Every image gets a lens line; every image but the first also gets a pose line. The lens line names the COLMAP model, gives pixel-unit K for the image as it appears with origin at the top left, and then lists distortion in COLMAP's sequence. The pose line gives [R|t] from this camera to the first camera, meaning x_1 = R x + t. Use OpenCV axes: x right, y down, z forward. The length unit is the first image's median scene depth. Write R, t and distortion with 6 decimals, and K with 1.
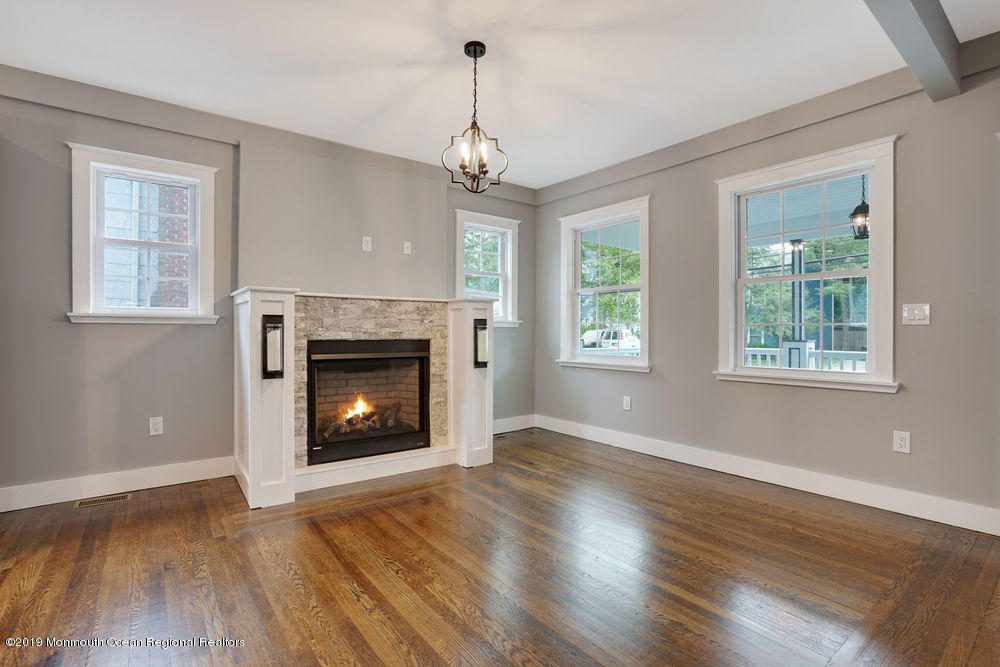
lens RADIAL K [[465.5, 0, 500.0], [0, 465.5, 333.5], [0, 0, 1]] dist [-0.079060, 0.038096]
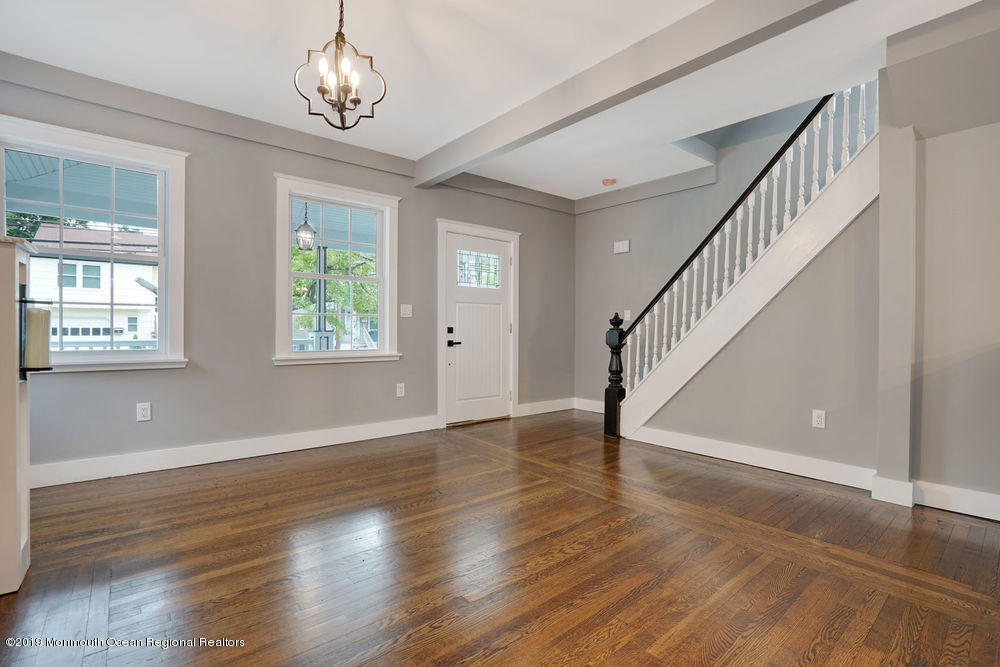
lens RADIAL K [[470.3, 0, 495.9], [0, 470.3, 331.5], [0, 0, 1]] dist [-0.020263, 0.000289]
pose [[-0.028393, -0.008365, 0.999562, -0.578765], [-0.002636, 0.999962, 0.008293, 0.012323], [-0.999593, -0.002400, -0.028414, 0.514290]]
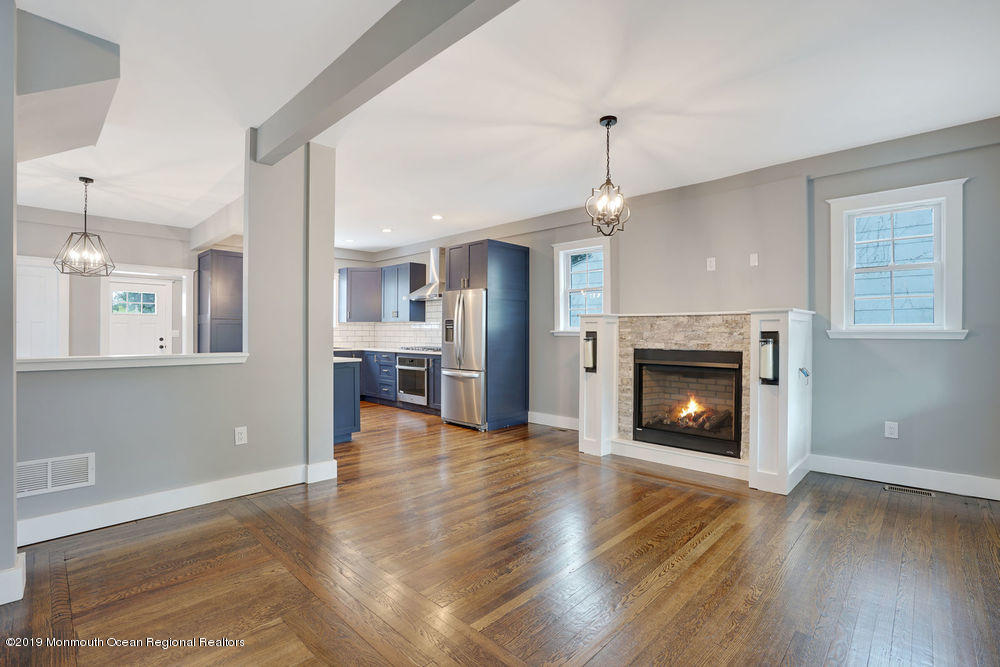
lens RADIAL K [[465.5, 0, 500.0], [0, 465.5, 333.5], [0, 0, 1]] dist [-0.079060, 0.038096]
pose [[0.154972, -0.000027, -0.987919, 0.777657], [-0.007262, 0.999973, -0.001167, -0.022789], [0.987892, 0.007355, 0.154968, 0.345314]]
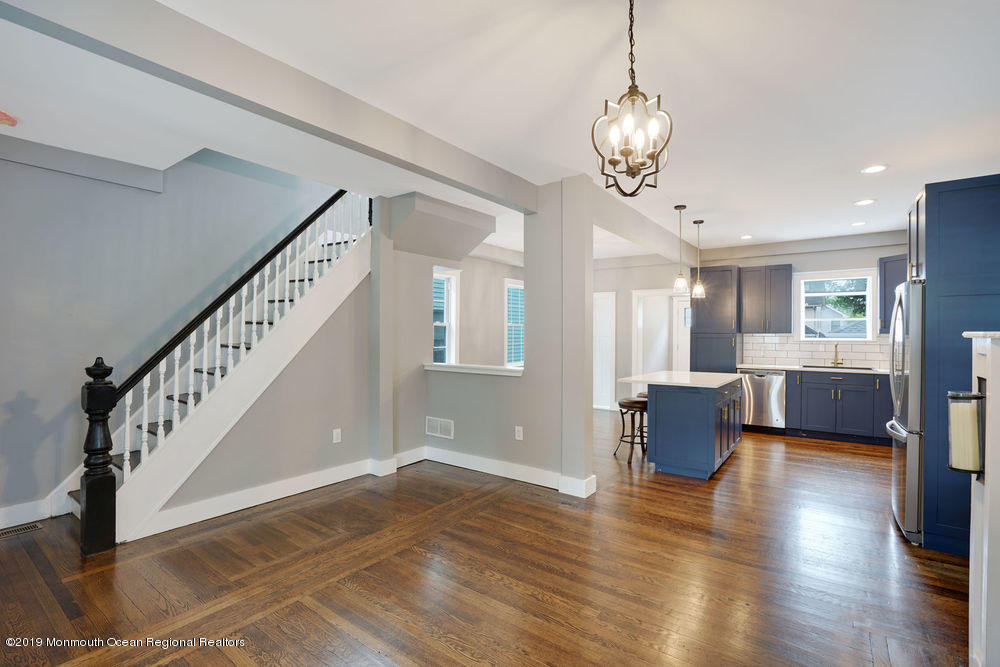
lens RADIAL K [[465.5, 0, 500.0], [0, 465.5, 333.5], [0, 0, 1]] dist [-0.079060, 0.038096]
pose [[-0.960900, -0.003770, -0.276870, 0.206793], [-0.005097, 0.999979, 0.004072, -0.073877], [0.276849, 0.005324, -0.960899, 1.068165]]
